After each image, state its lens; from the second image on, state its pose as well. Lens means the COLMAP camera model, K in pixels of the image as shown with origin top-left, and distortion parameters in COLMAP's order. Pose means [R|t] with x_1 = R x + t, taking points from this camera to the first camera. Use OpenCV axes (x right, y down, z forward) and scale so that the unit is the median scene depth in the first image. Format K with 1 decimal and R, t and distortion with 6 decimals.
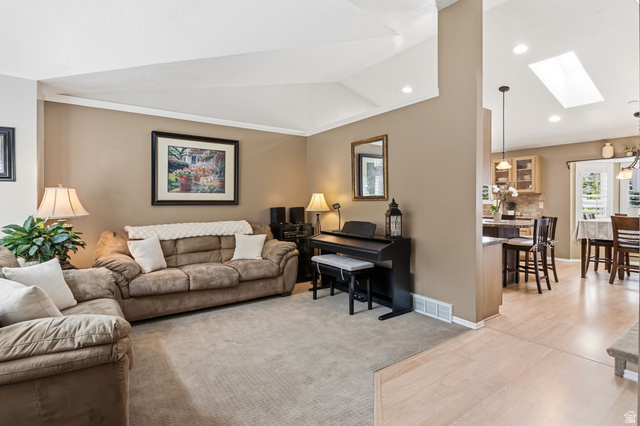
lens RADIAL K [[322.3, 0, 319.2], [0, 322.3, 203.3], [0, 0, 1]] dist [-0.001996, -0.000487]
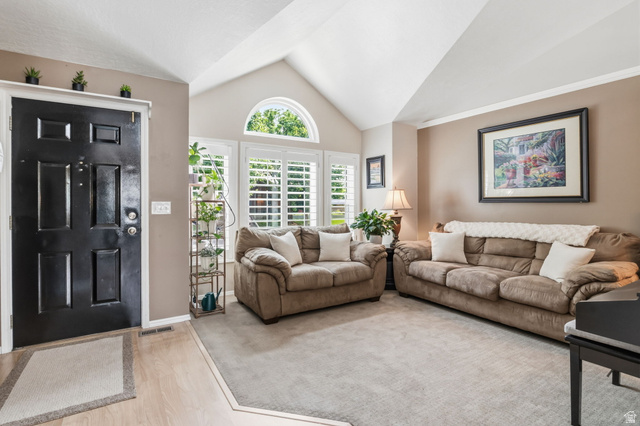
lens RADIAL K [[322.3, 0, 319.2], [0, 322.3, 203.3], [0, 0, 1]] dist [-0.001996, -0.000487]
pose [[-0.062051, 0.002346, -0.998070, 0.523097], [0.000796, 0.999997, 0.002302, 0.006192], [0.998073, -0.000651, -0.062053, 0.548893]]
